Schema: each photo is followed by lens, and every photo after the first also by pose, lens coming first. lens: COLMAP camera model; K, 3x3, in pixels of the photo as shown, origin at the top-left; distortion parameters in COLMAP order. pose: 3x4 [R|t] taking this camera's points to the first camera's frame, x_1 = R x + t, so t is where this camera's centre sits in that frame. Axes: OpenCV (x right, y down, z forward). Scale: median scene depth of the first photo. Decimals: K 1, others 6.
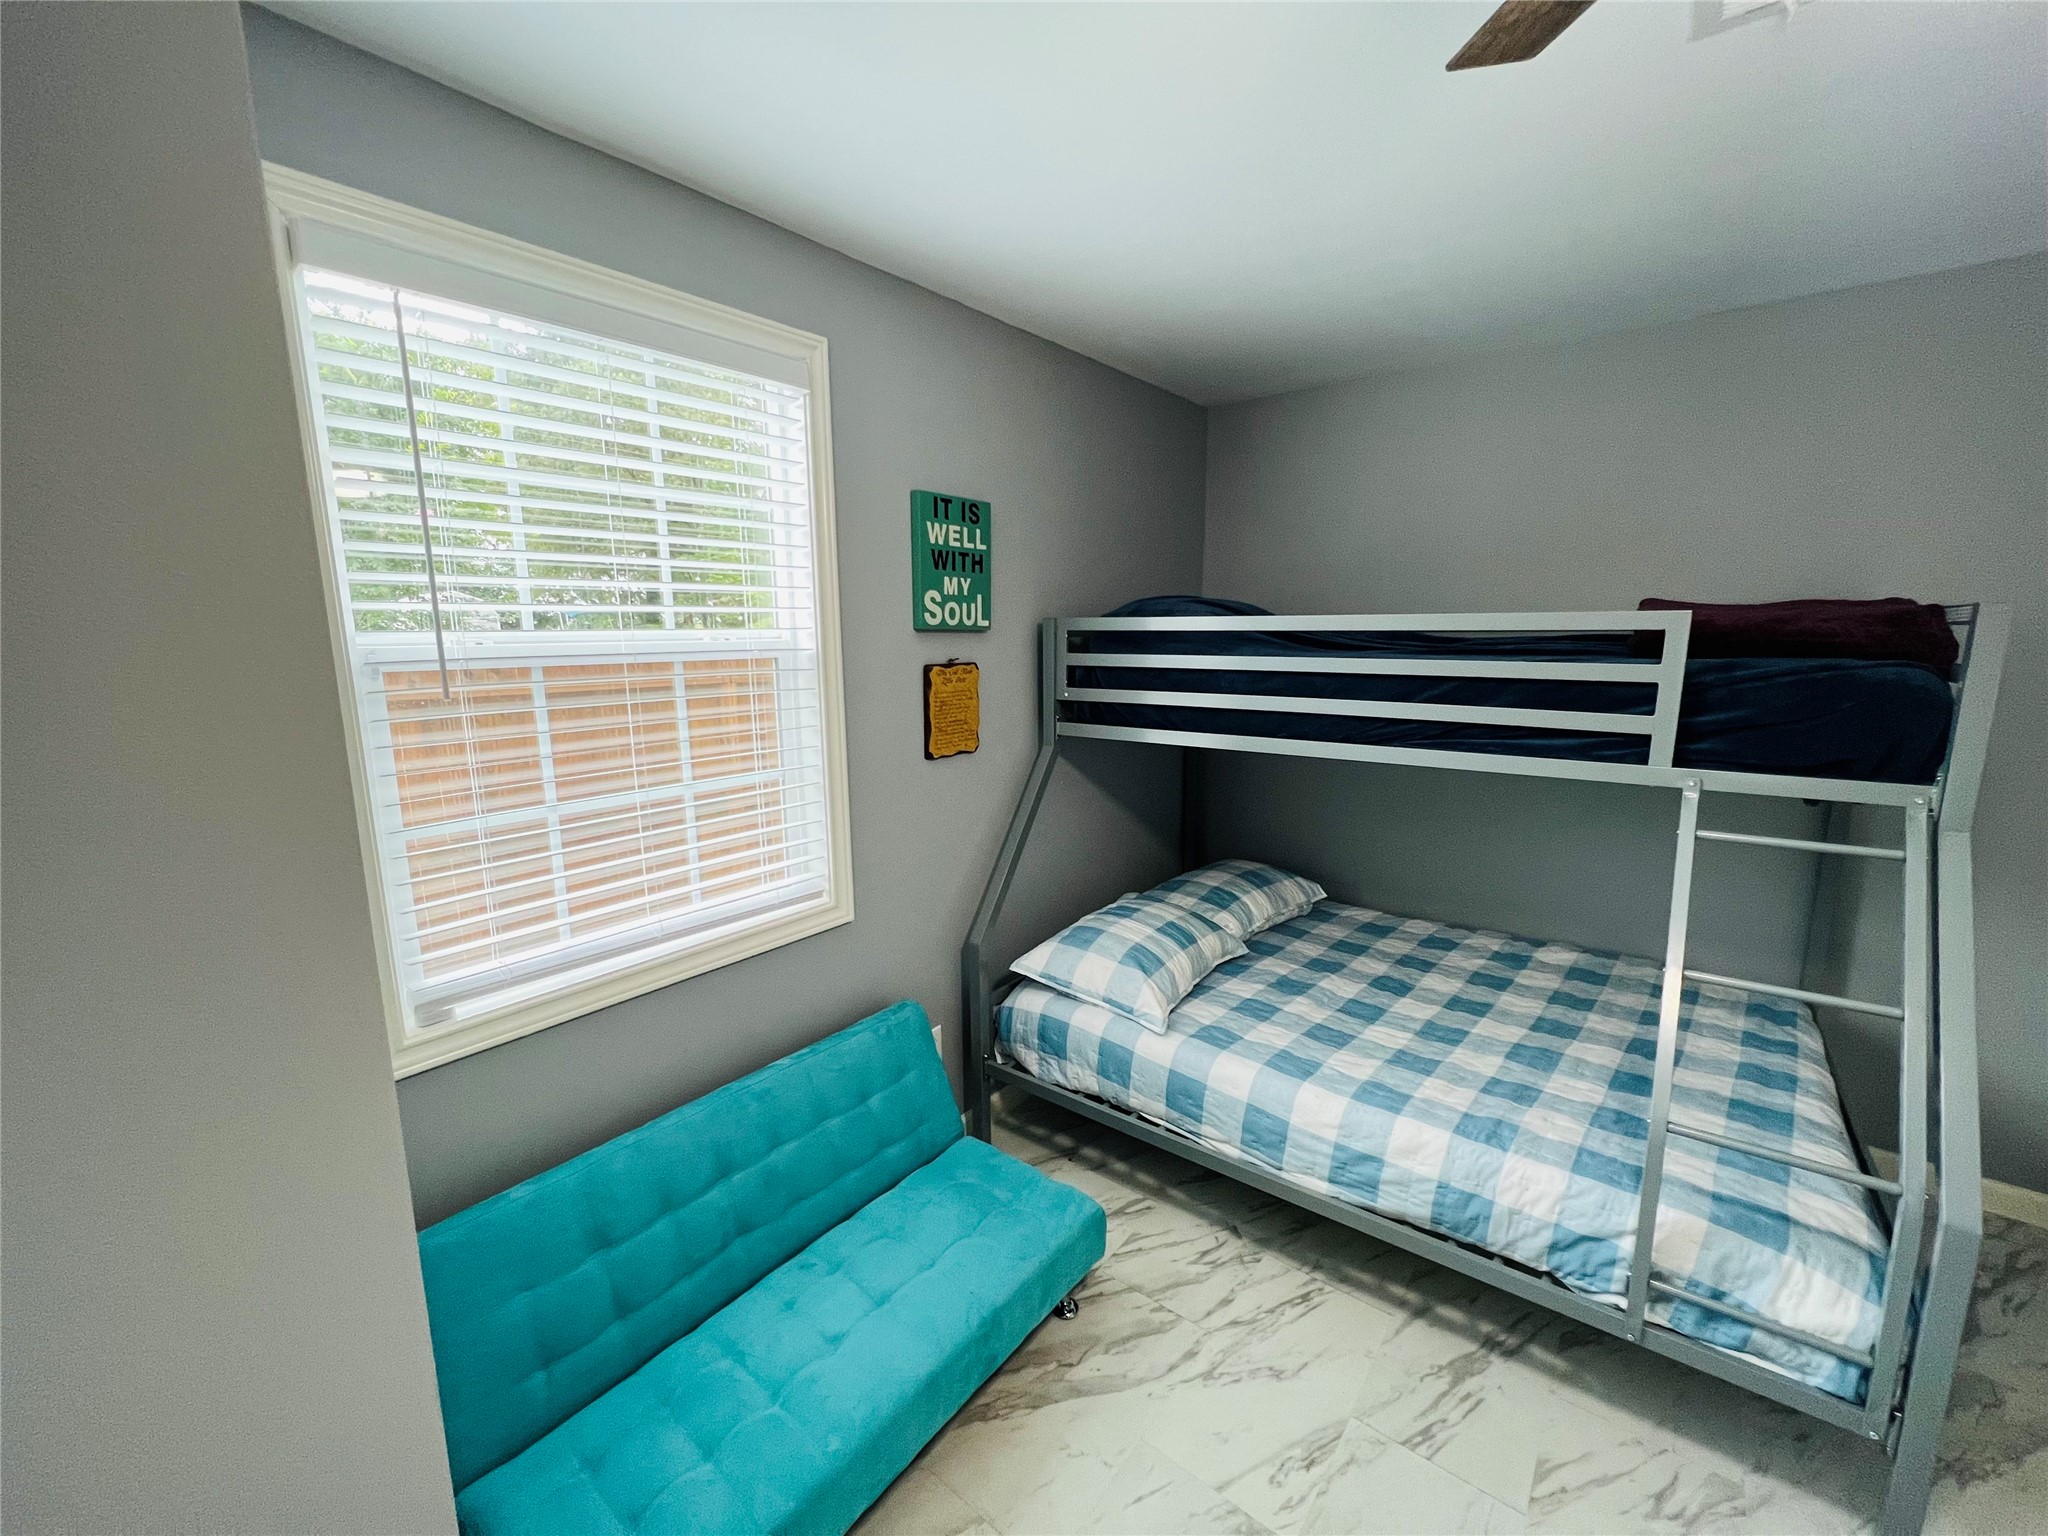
lens RADIAL K [[854.4, 0, 1060.1], [0, 854.4, 764.5], [0, 0, 1]] dist [-0.000735, -0.000096]
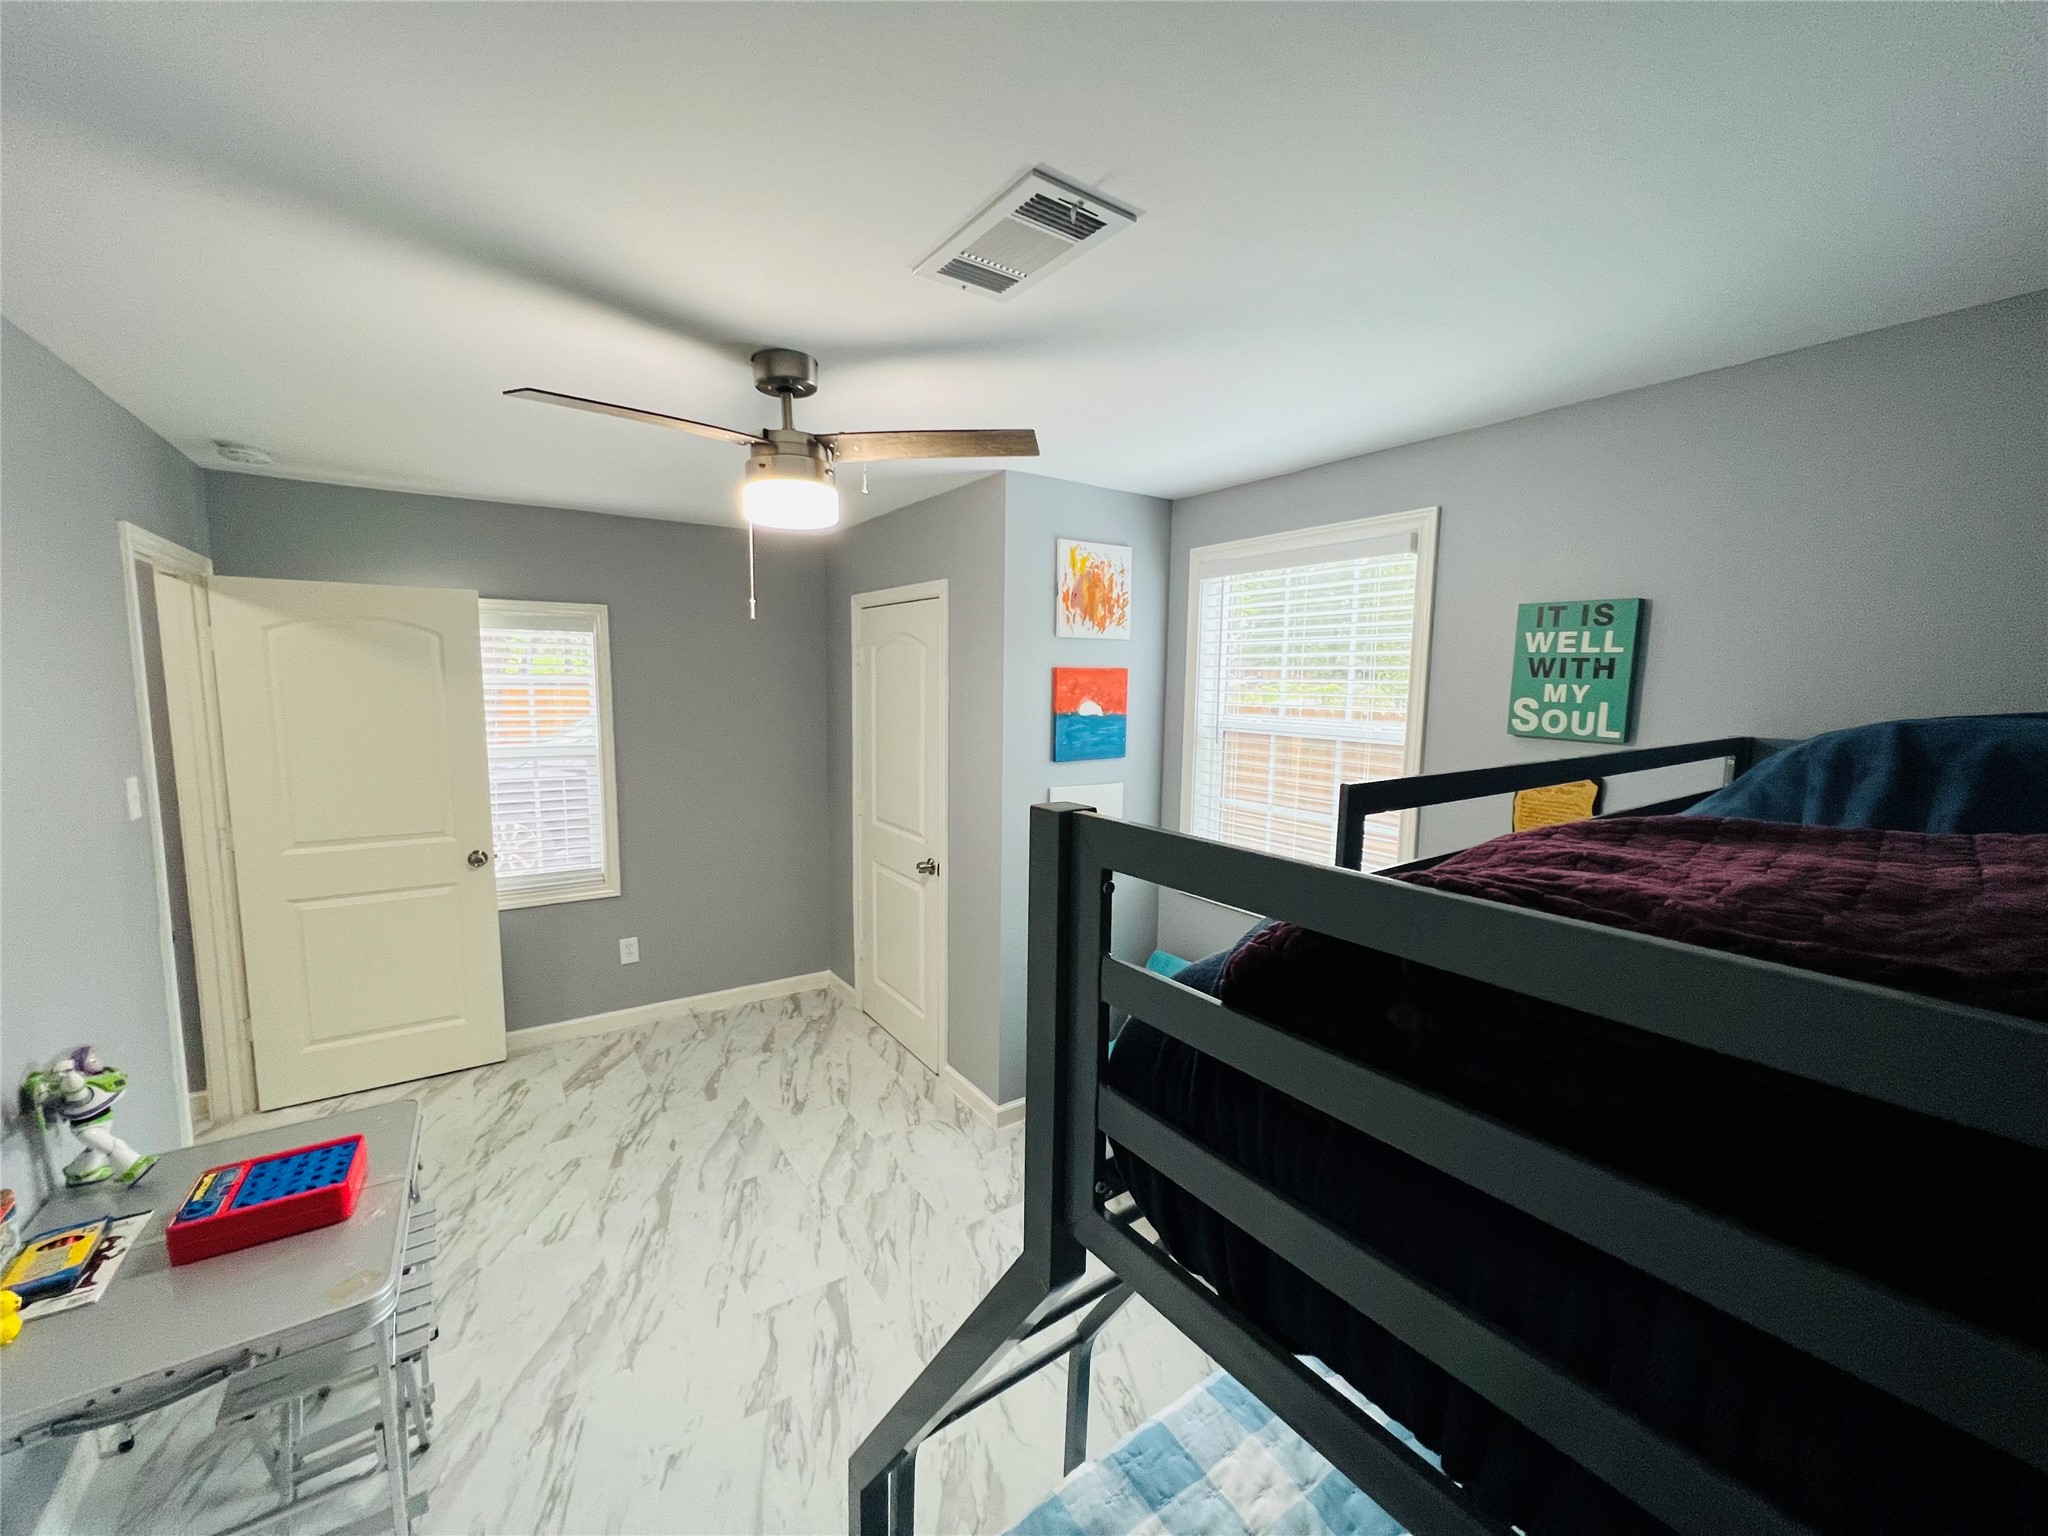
lens RADIAL K [[817.9, 0, 1019.5], [0, 817.9, 768.3], [0, 0, 1]] dist [-0.001705, -0.000025]
pose [[-0.330807, 0.105815, -0.937747, 0.942154], [-0.161705, 0.972641, 0.166797, -0.180366], [0.929741, 0.206816, -0.304645, 0.725984]]
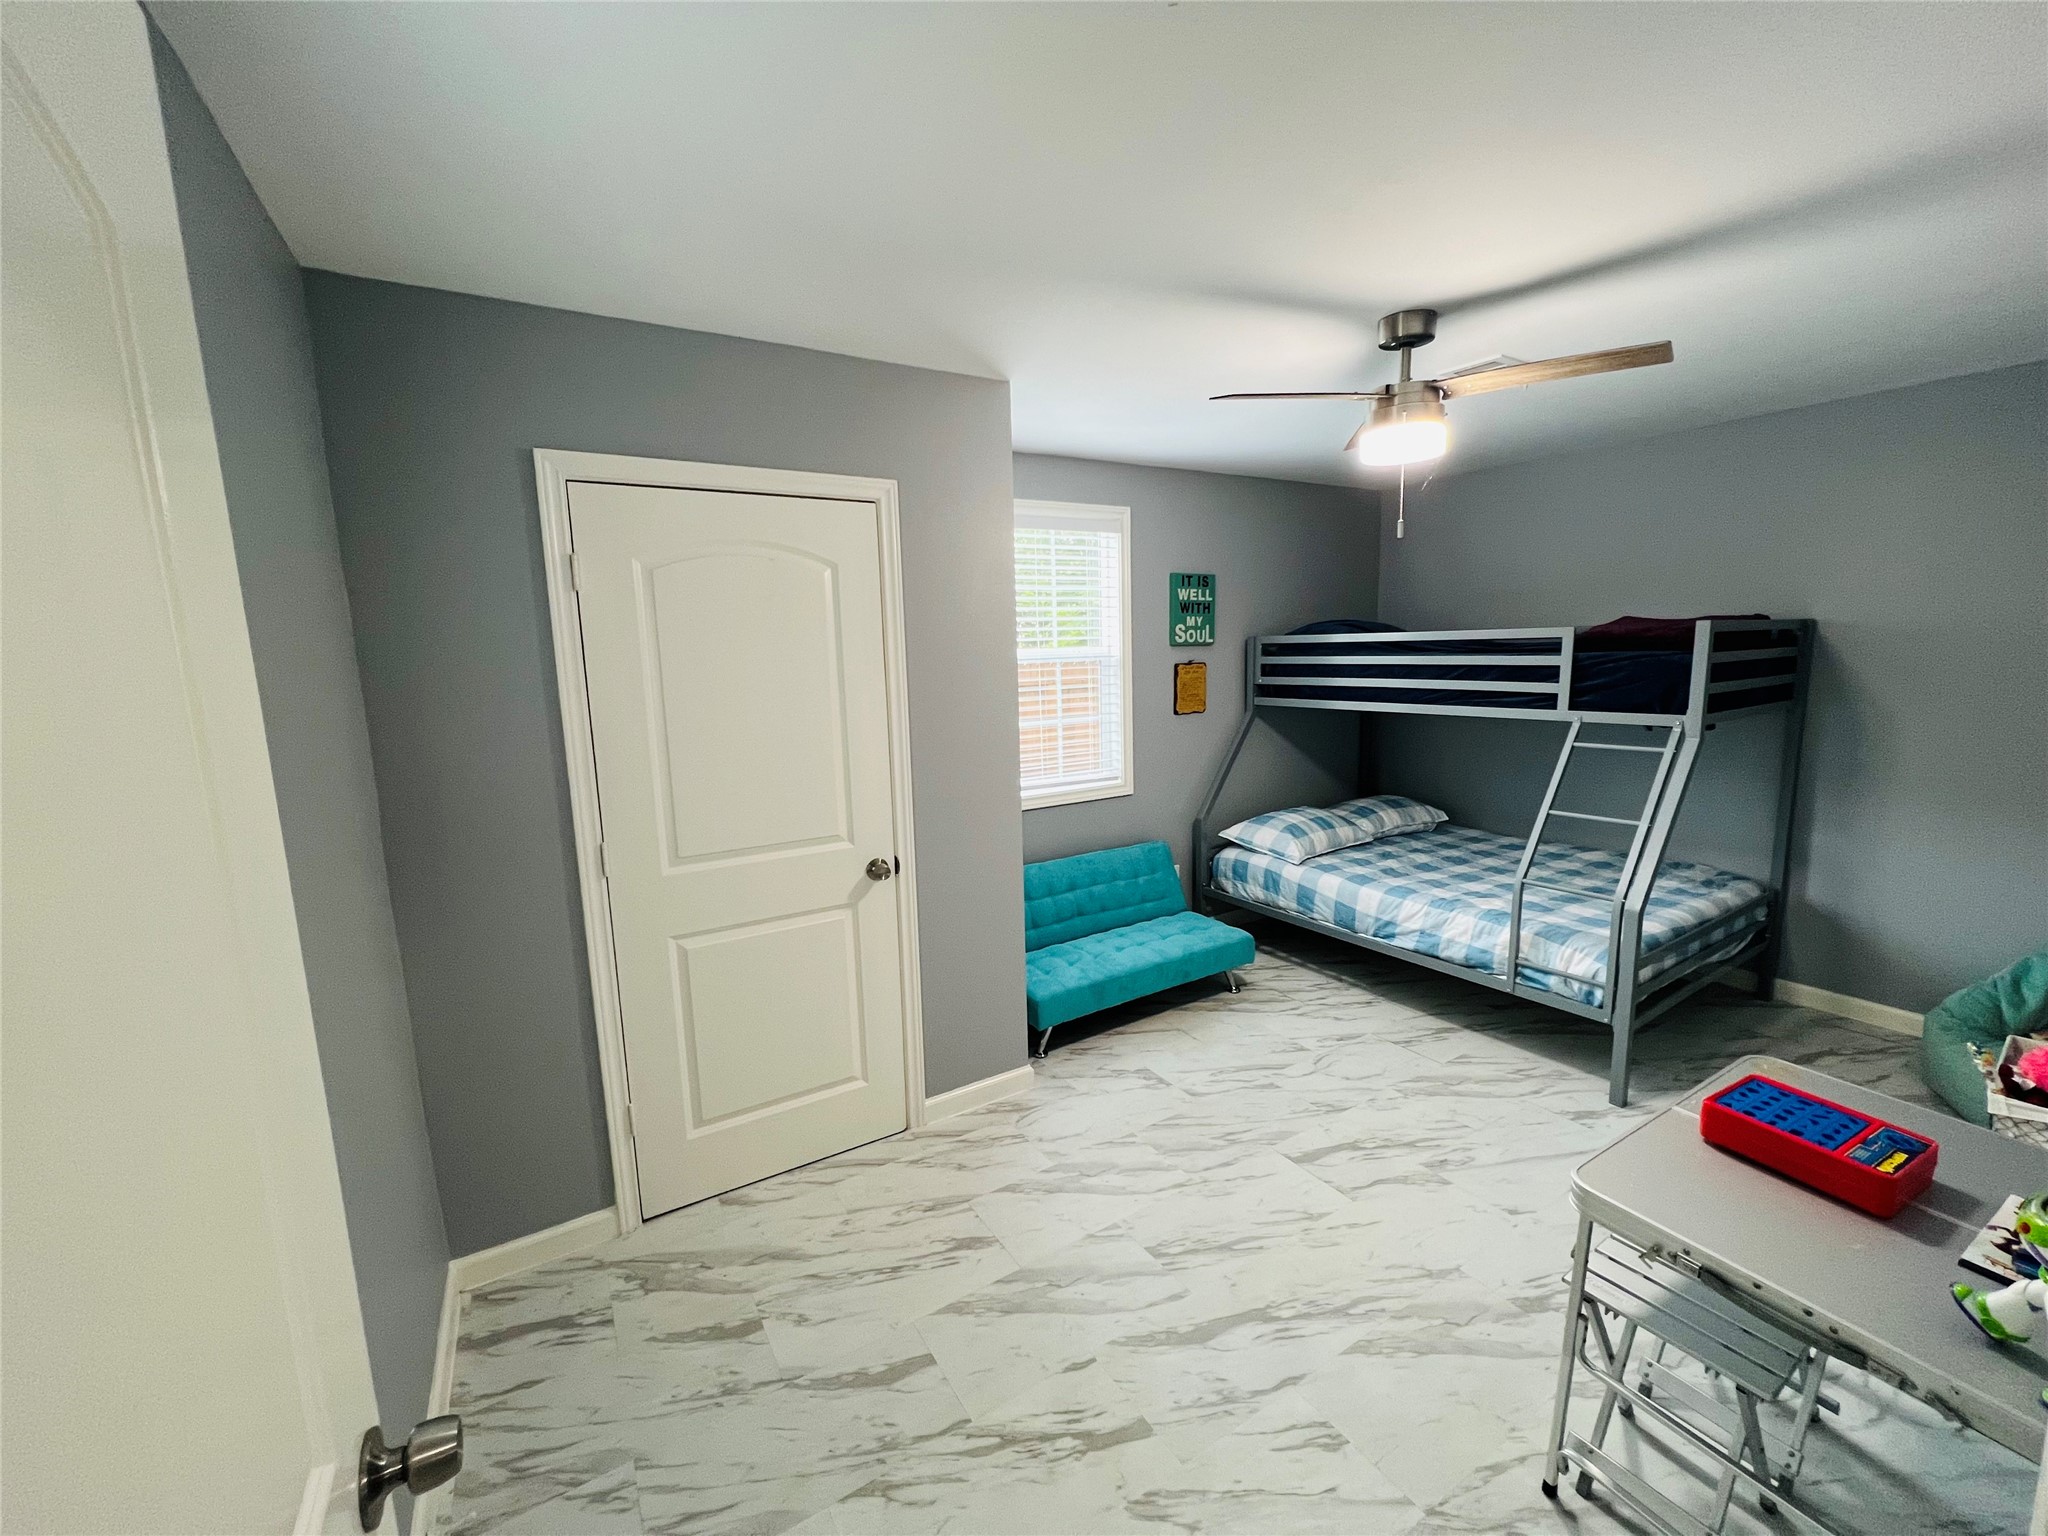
lens RADIAL K [[820.2, 0, 1022.8], [0, 820.2, 768.9], [0, 0, 1]] dist [-0.002366, -0.000261]
pose [[0.926425, 0.033695, -0.374969, 0.213320], [-0.035424, 0.999370, 0.002284, 0.121721], [0.374810, 0.011167, 0.927034, -0.790591]]
